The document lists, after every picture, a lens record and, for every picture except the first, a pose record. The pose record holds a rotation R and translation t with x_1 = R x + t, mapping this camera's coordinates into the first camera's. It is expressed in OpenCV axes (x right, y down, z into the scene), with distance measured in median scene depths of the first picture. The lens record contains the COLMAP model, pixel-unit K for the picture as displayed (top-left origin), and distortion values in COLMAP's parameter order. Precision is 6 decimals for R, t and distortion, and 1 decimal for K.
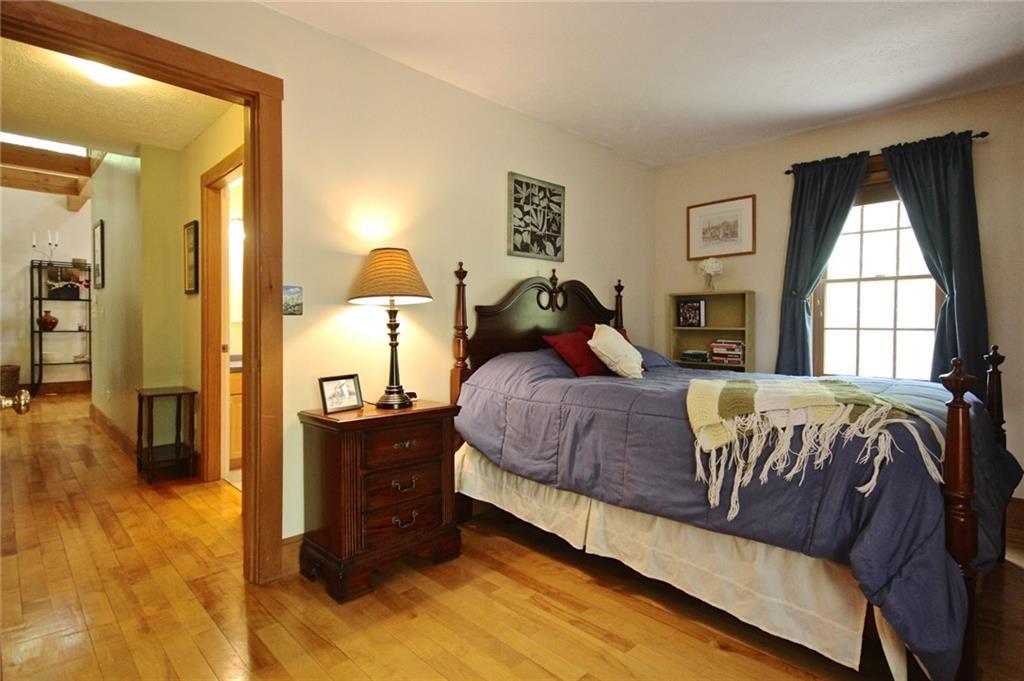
lens RADIAL K [[512.2, 0, 517.1], [0, 512.2, 331.6], [0, 0, 1]] dist [0.003457, 0.000957]
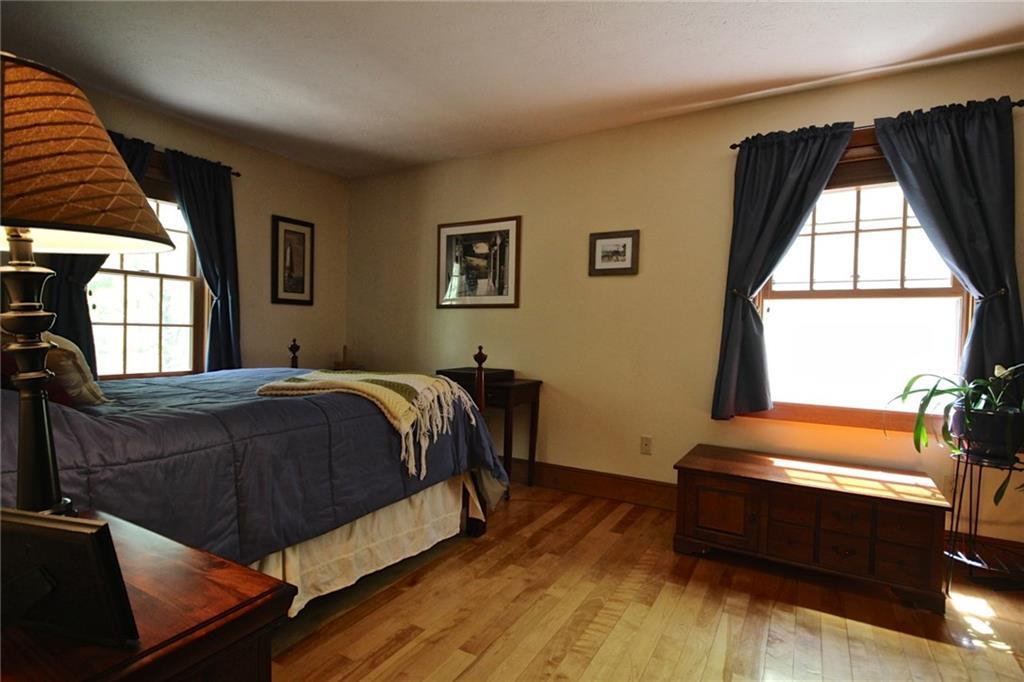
lens RADIAL K [[512.2, 0, 515.6], [0, 512.2, 344.5], [0, 0, 1]] dist [0.003457, 0.000957]
pose [[-0.264216, -0.034439, 0.963848, -0.781359], [-0.014203, 0.999393, 0.031815, -0.014868], [-0.964359, -0.005284, -0.264545, 0.993889]]
